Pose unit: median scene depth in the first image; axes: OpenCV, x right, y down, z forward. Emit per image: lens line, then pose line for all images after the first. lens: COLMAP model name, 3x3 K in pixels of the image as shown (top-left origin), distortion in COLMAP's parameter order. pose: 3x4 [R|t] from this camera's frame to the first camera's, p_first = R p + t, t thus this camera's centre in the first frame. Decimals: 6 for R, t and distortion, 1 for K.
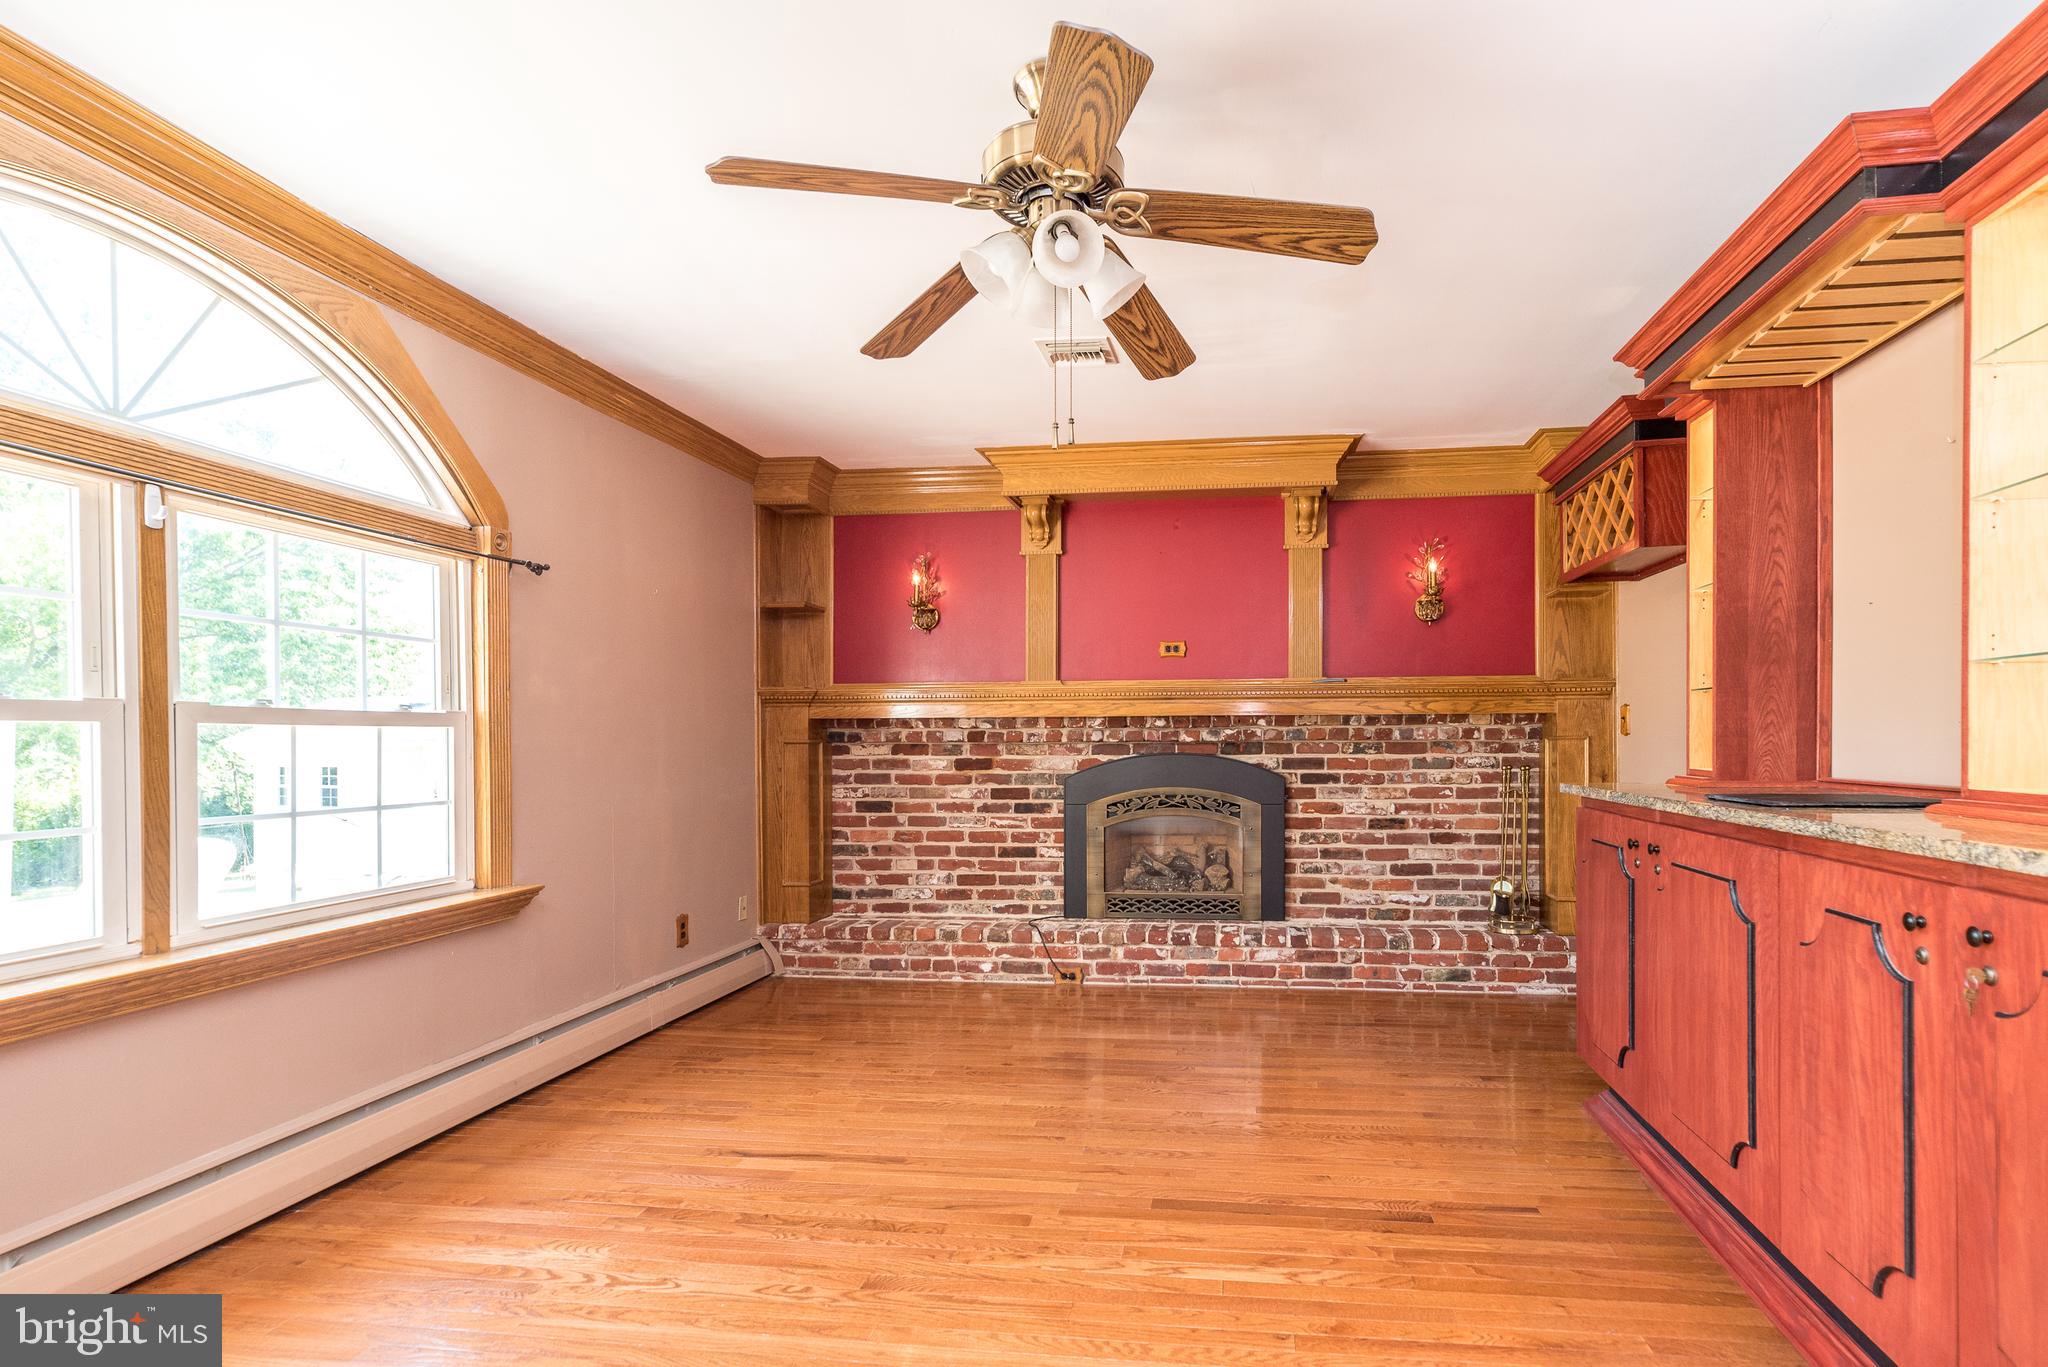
lens RADIAL K [[995.0, 0, 1163.5], [0, 995.0, 748.2], [0, 0, 1]] dist [0.004020, 0.001256]
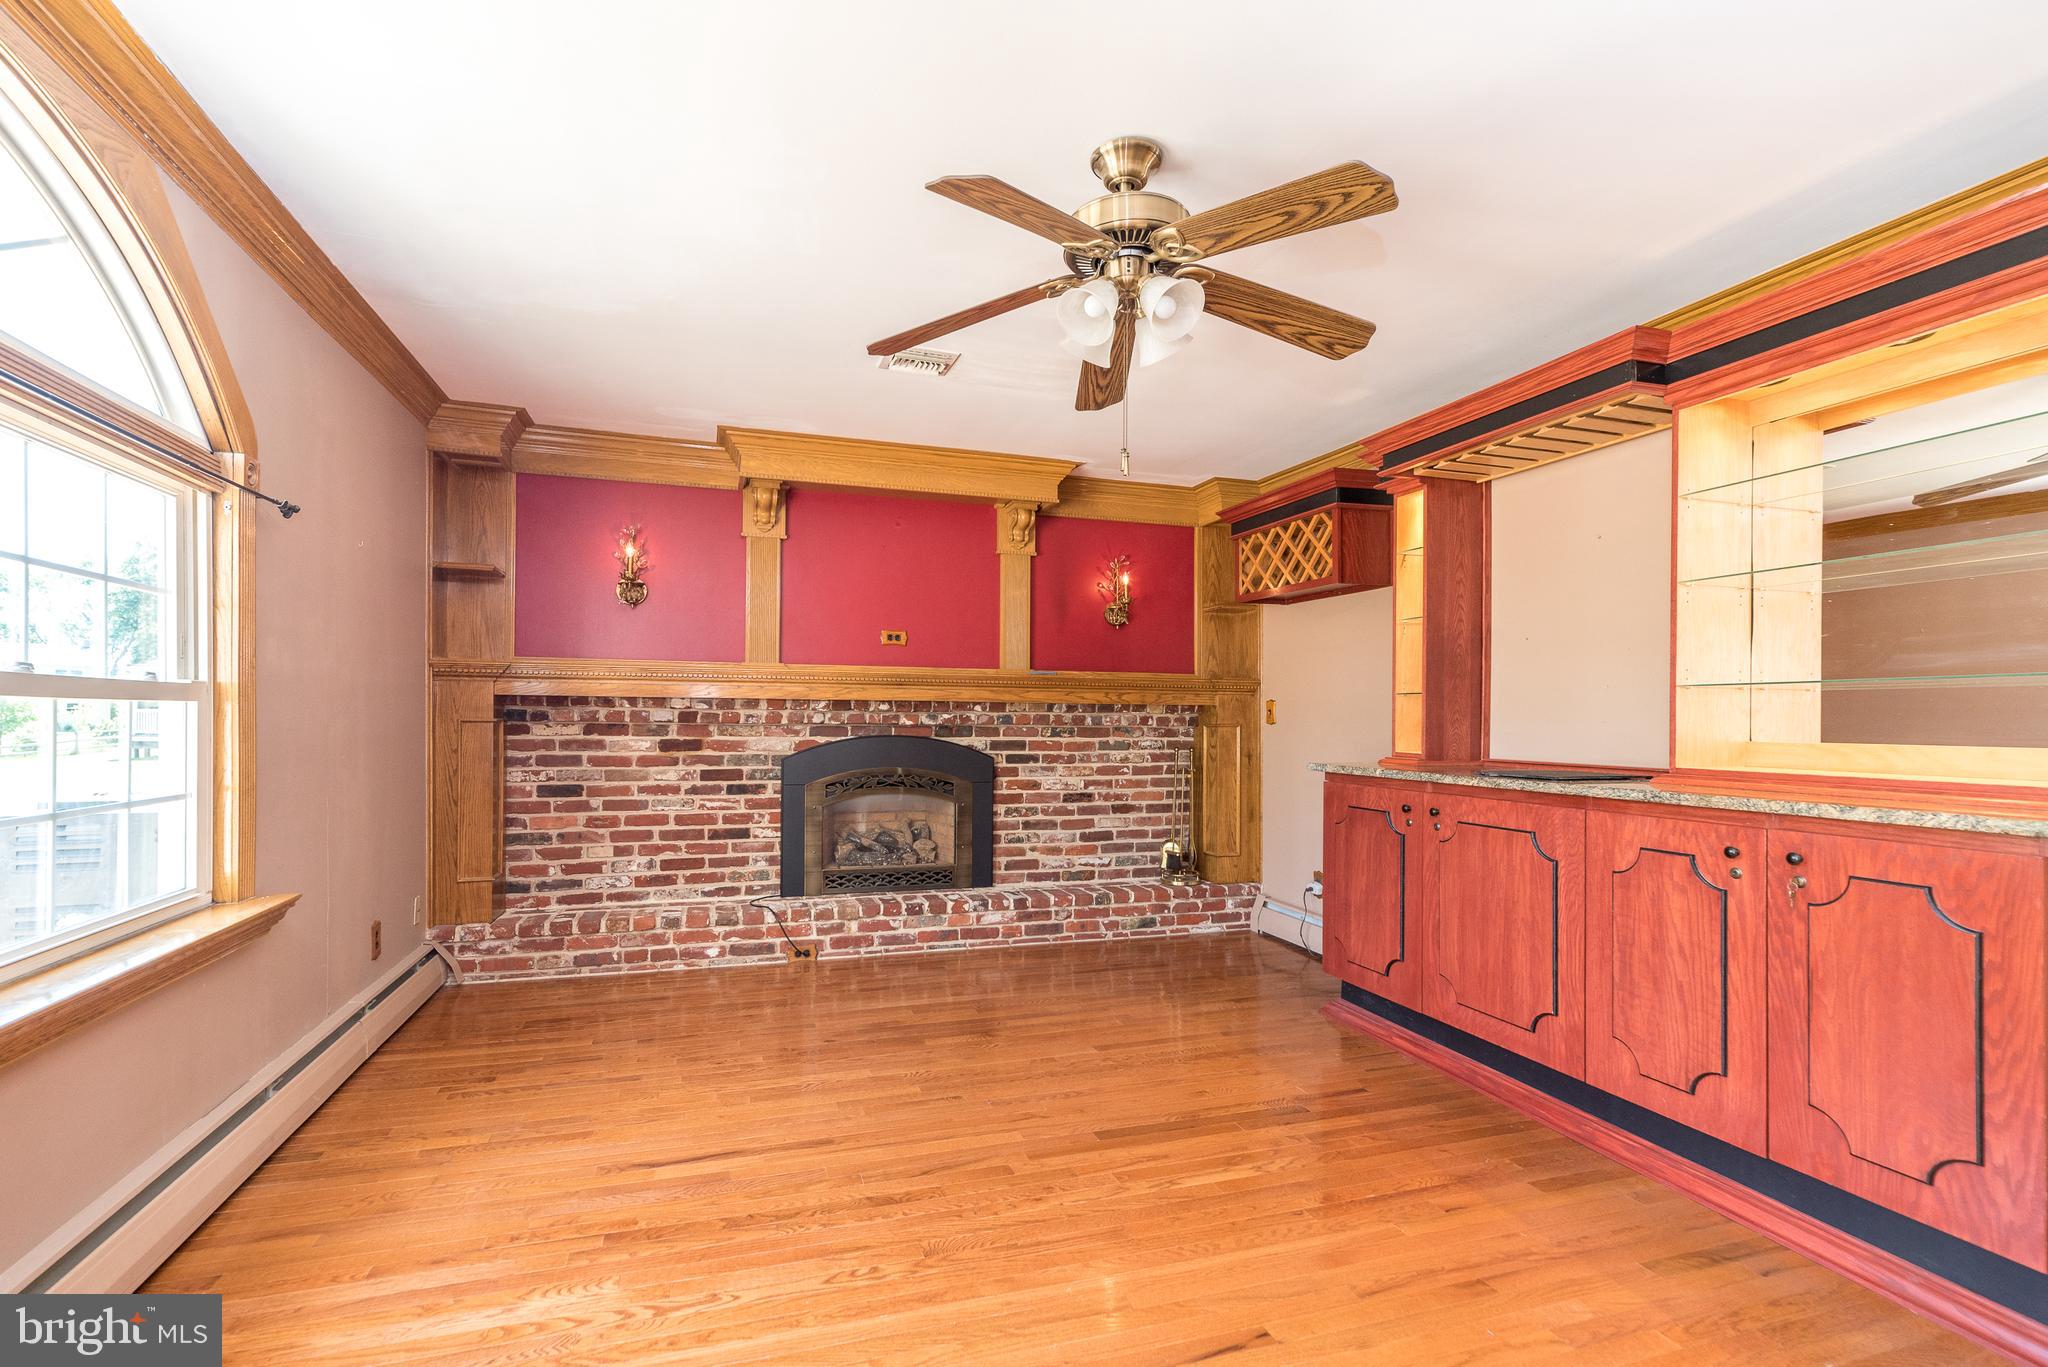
lens RADIAL K [[928.5, 0, 1045.7], [0, 928.5, 720.0], [0, 0, 1]] dist [0.008423, 0.000368]
pose [[0.911881, 0.013199, 0.410243, -0.257061], [-0.010018, 0.999901, -0.009903, -0.003360], [-0.410333, 0.004921, 0.911922, 0.026982]]
